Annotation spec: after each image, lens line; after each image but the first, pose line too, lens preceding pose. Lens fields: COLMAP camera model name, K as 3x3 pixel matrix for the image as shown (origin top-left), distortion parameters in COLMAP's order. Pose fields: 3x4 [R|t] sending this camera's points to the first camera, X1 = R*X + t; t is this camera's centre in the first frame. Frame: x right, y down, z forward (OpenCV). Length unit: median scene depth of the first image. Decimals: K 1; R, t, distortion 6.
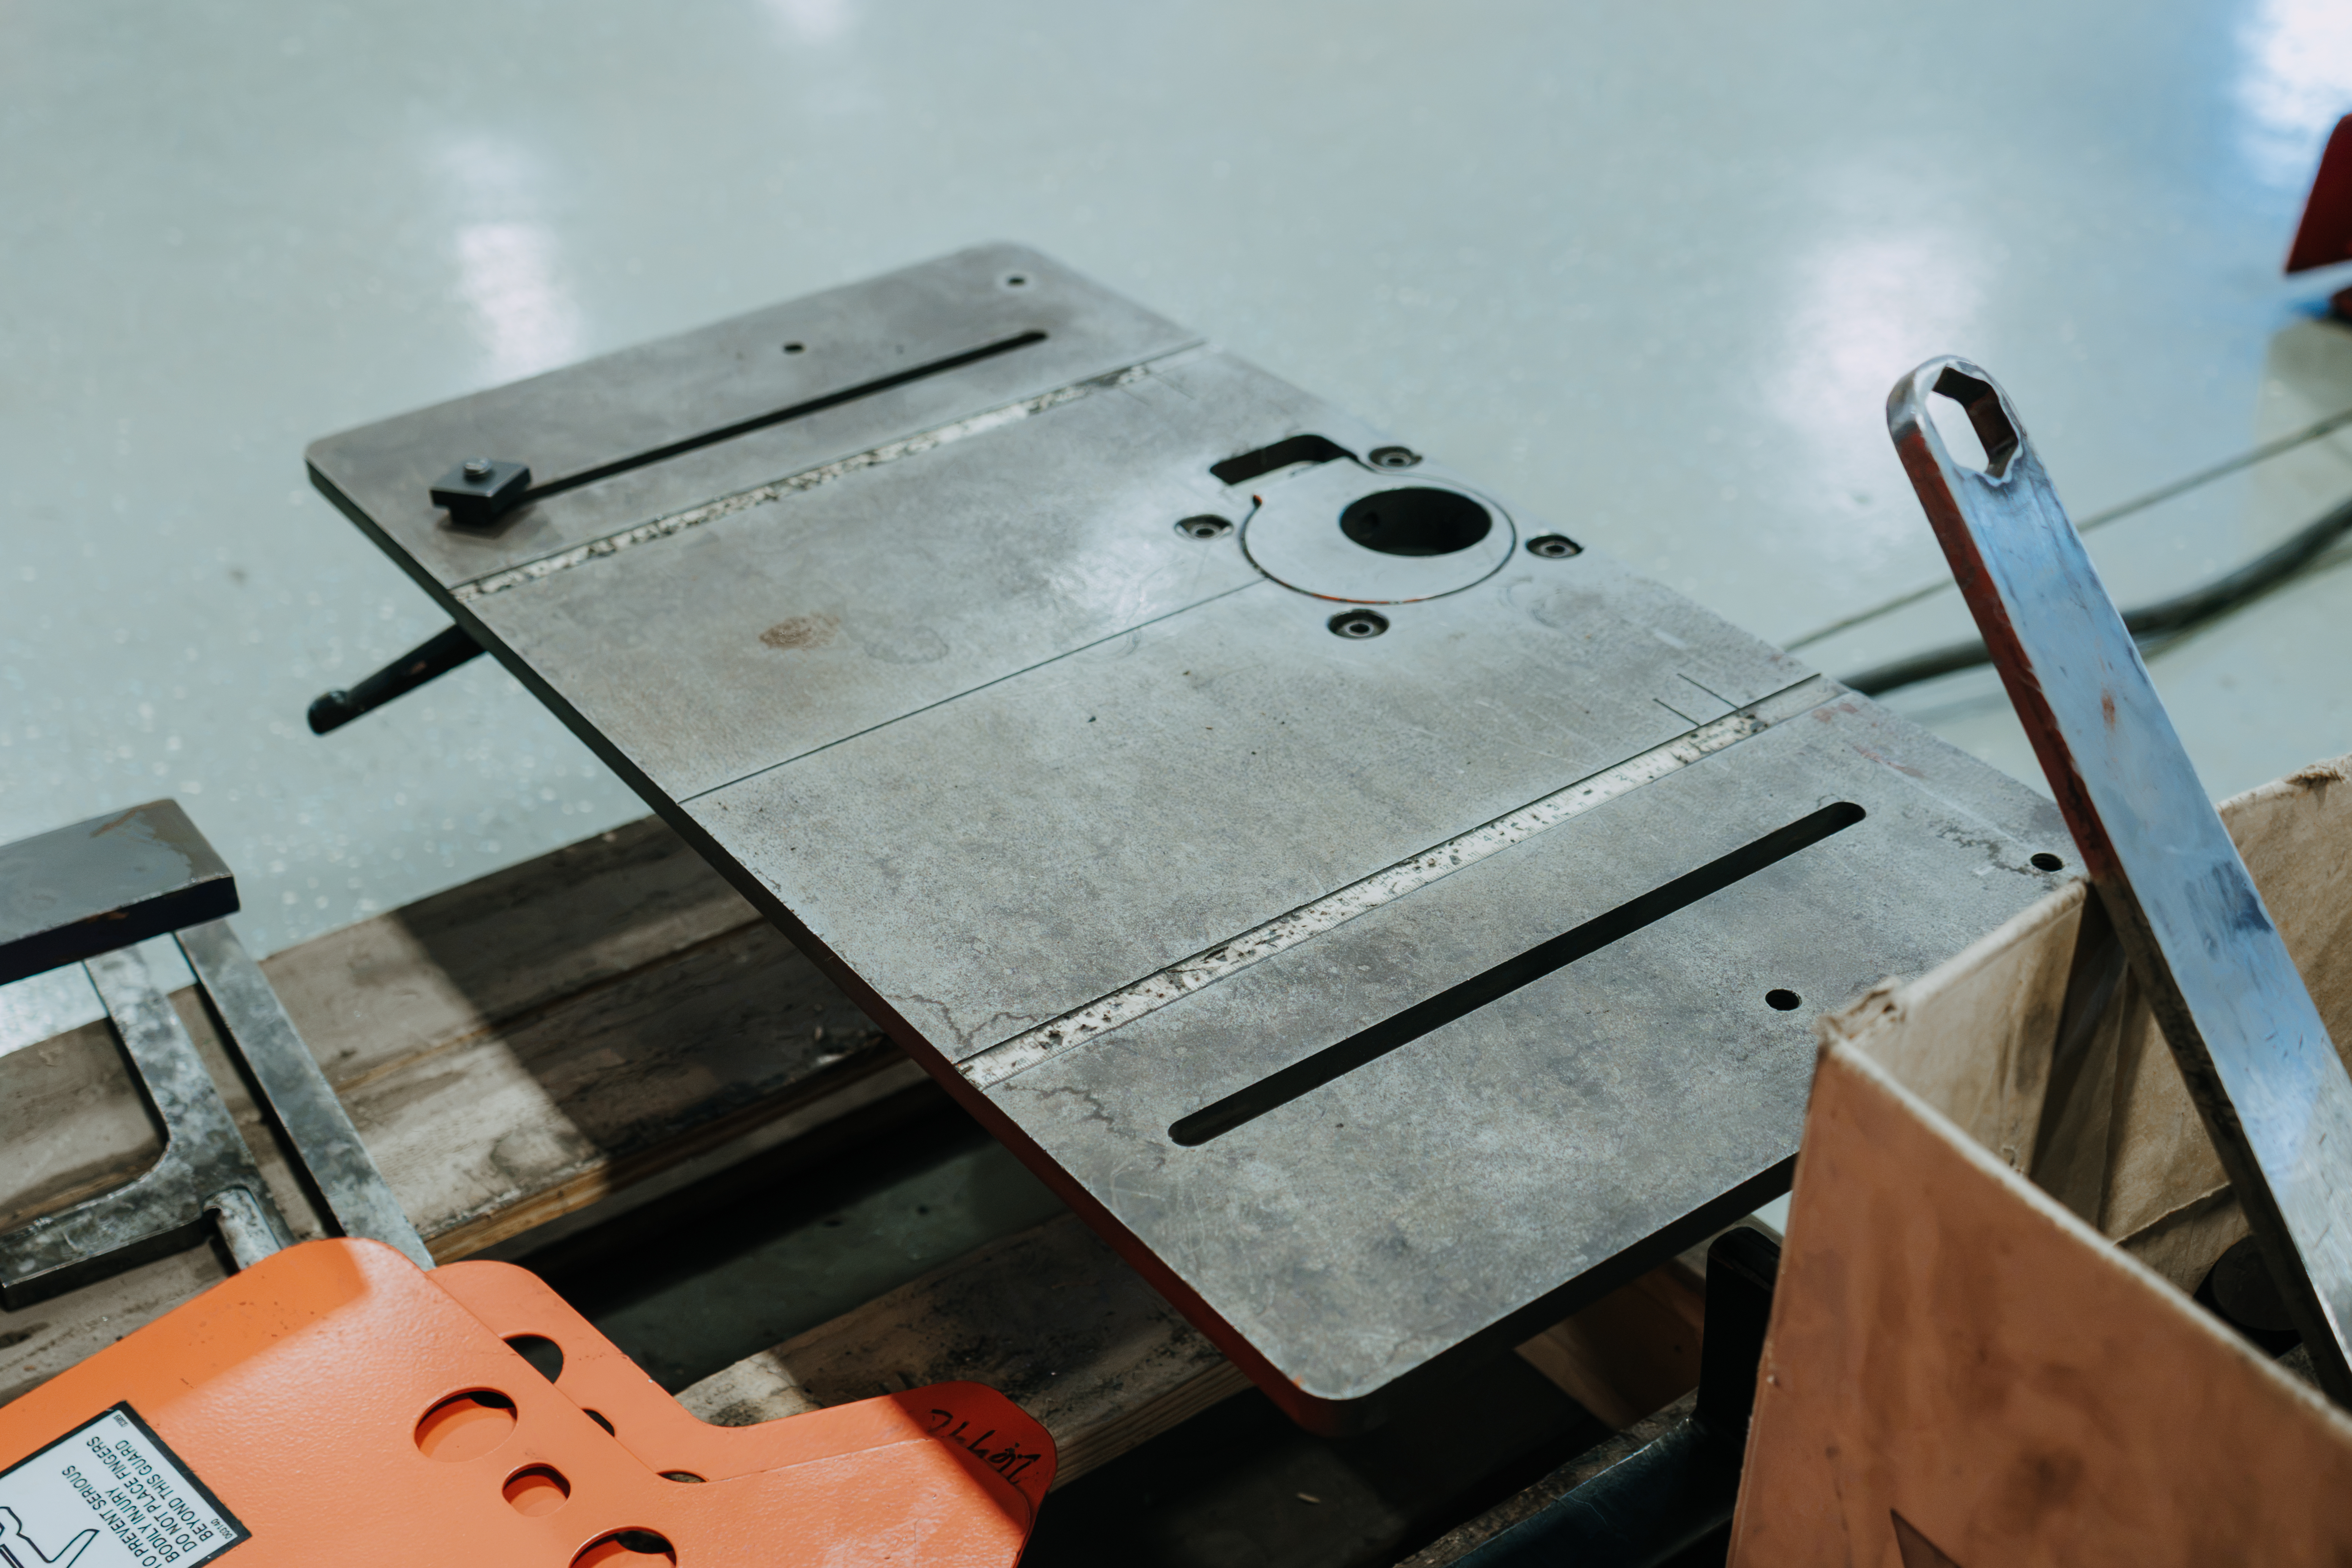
lens RADIAL K [[2894.6, 0, 1175.5], [0, 2894.6, 784.8], [0, 0, 1]] dist [-0.009791, 0.000000]
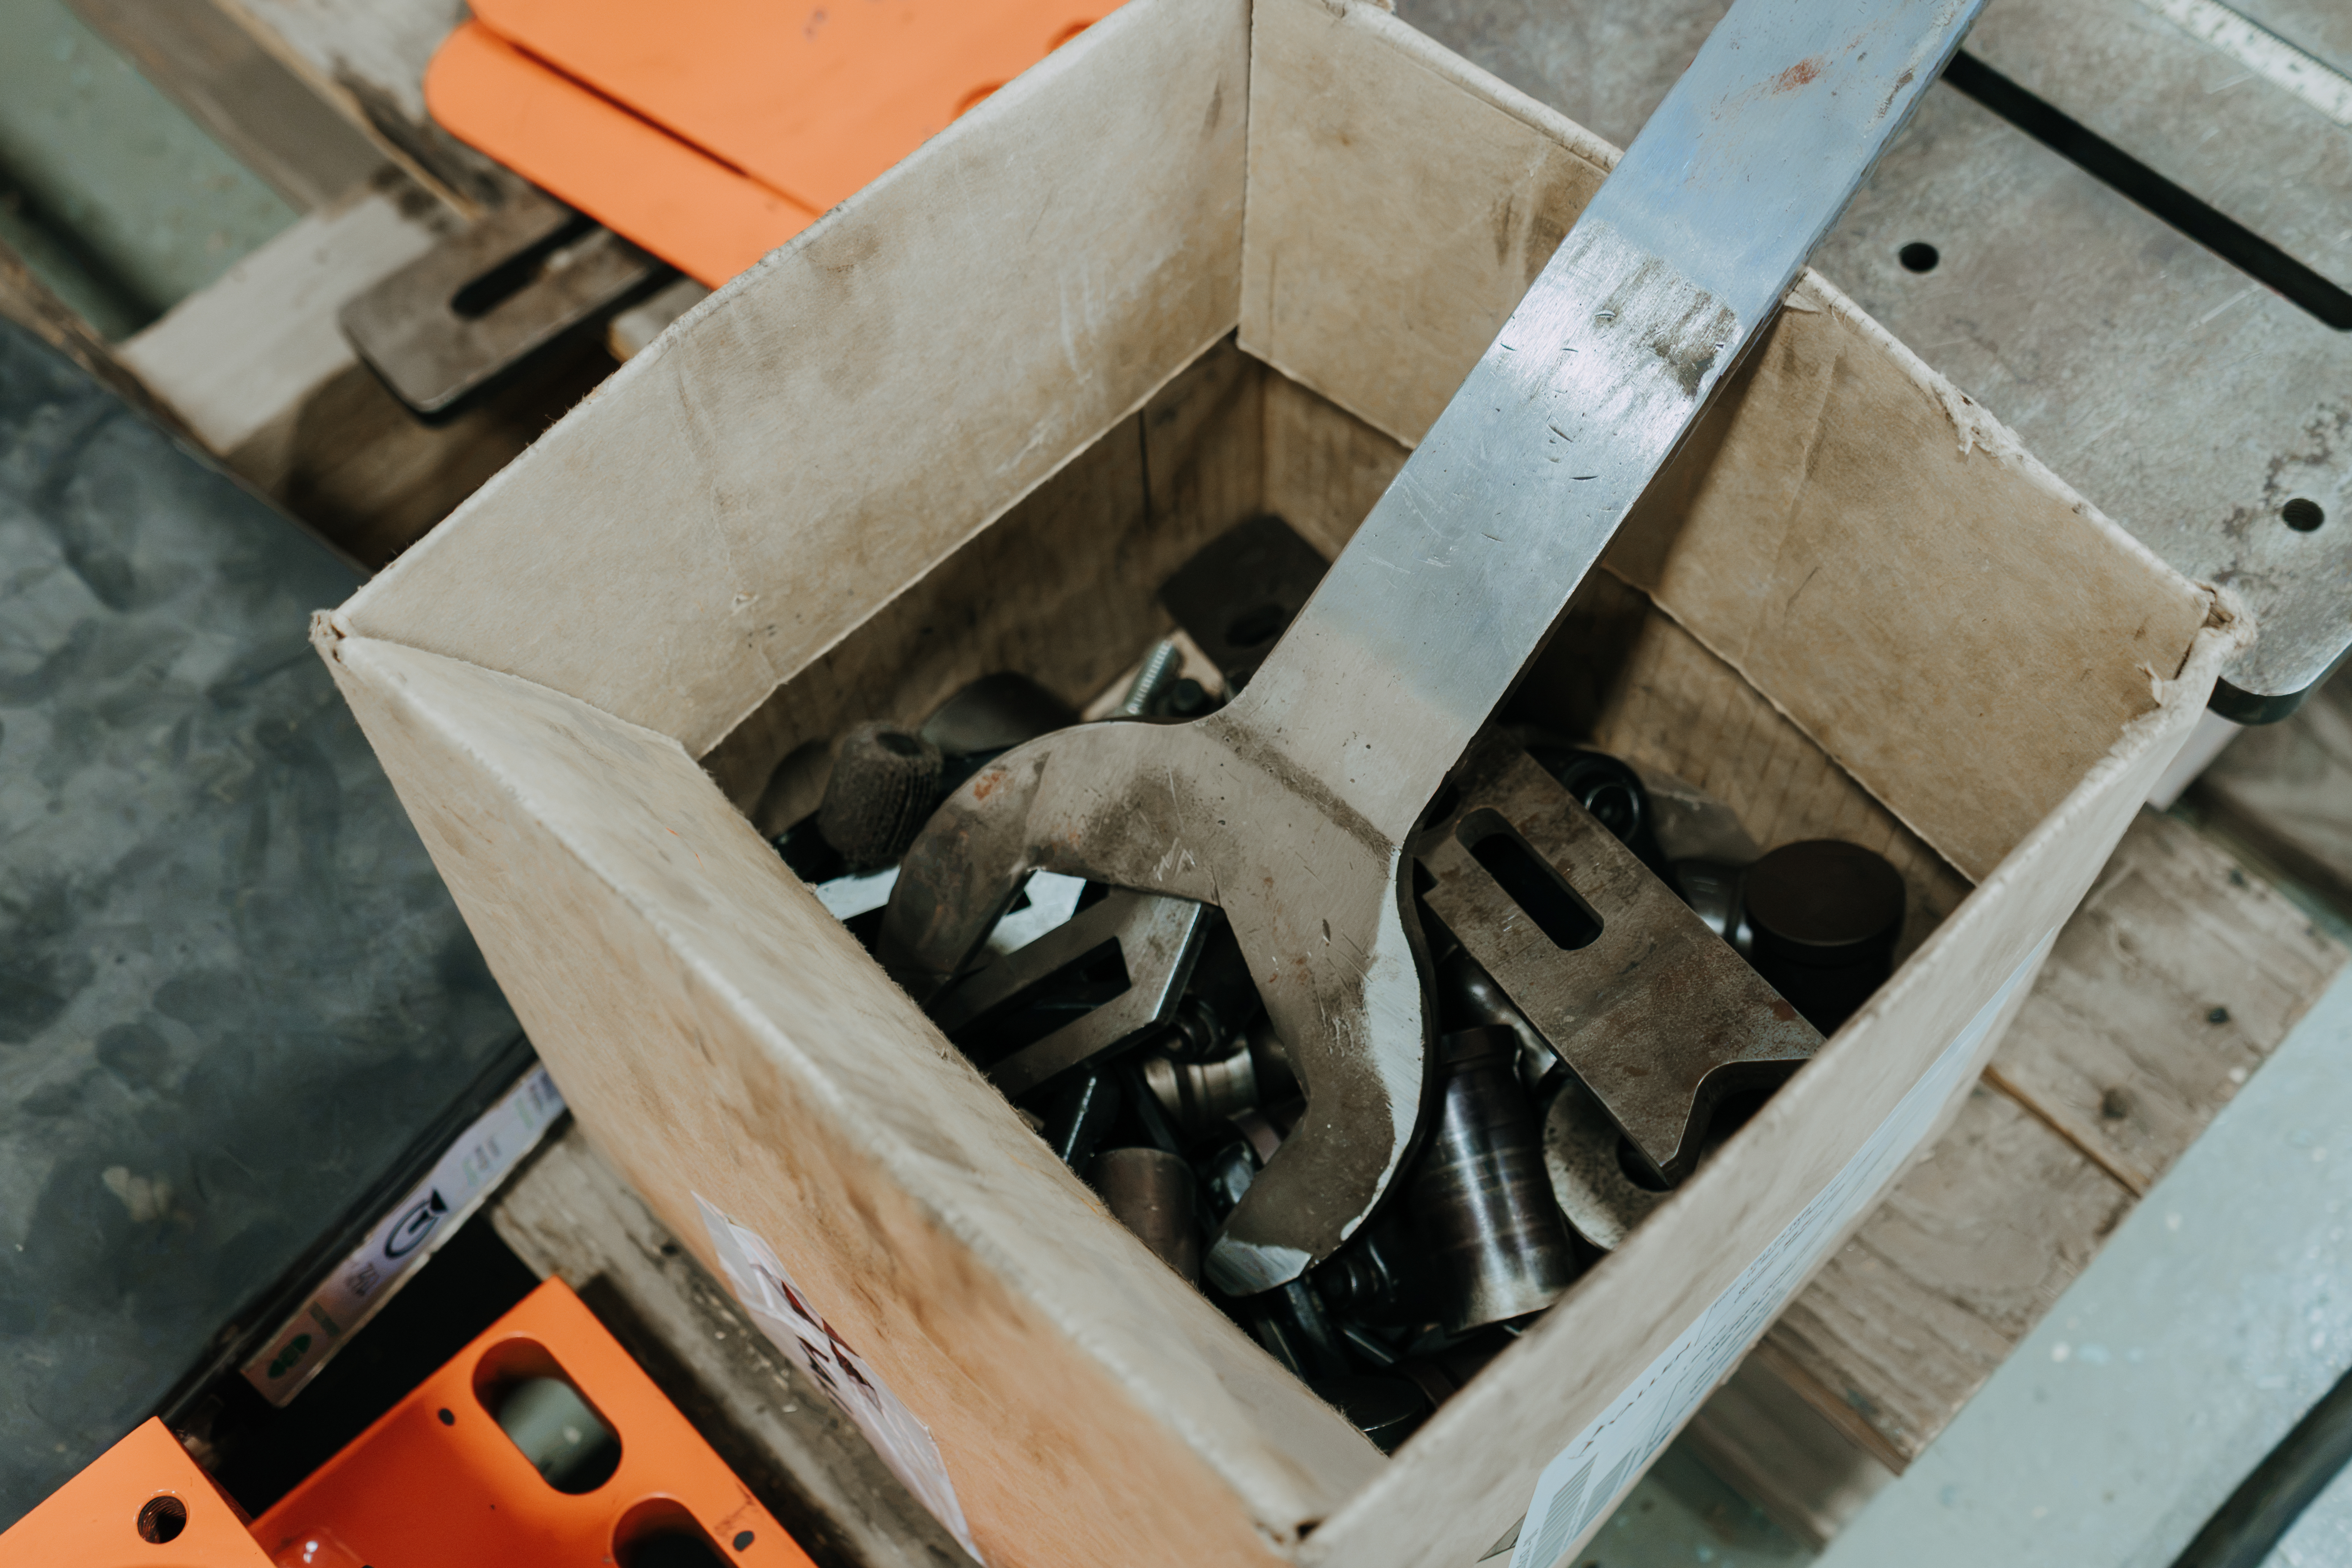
lens RADIAL K [[2894.6, 0, 1174.5], [0, 2894.6, 783.9], [0, 0, 1]] dist [-0.009791, 0.000000]
pose [[0.129630, 0.860783, -0.492187, 0.702145], [-0.481856, 0.488510, 0.727443, -0.351929], [0.866609, 0.142865, 0.478099, 0.385953]]
